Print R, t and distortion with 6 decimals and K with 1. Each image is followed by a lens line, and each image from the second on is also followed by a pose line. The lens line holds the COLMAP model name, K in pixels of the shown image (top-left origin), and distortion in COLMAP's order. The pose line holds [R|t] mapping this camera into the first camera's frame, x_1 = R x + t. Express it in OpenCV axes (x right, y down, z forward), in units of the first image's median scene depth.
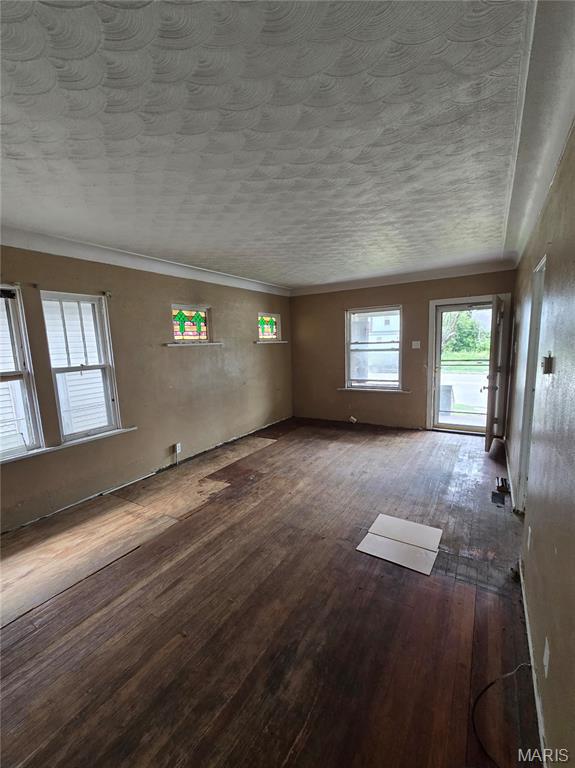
lens RADIAL K [[310.9, 0, 287.9], [0, 310.9, 385.8], [0, 0, 1]] dist [-0.000263, -0.000035]
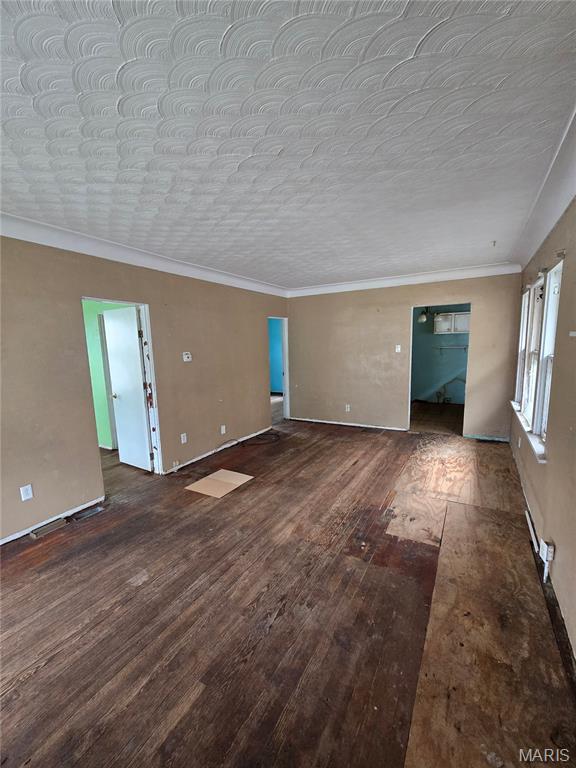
lens RADIAL K [[310.9, 0, 287.8], [0, 310.9, 386.1], [0, 0, 1]] dist [-0.000263, -0.000035]
pose [[-0.997382, 0.067122, -0.026909, 0.043296], [0.057077, 0.959175, 0.276993, -0.240977], [0.044403, 0.274732, -0.960495, 1.687015]]
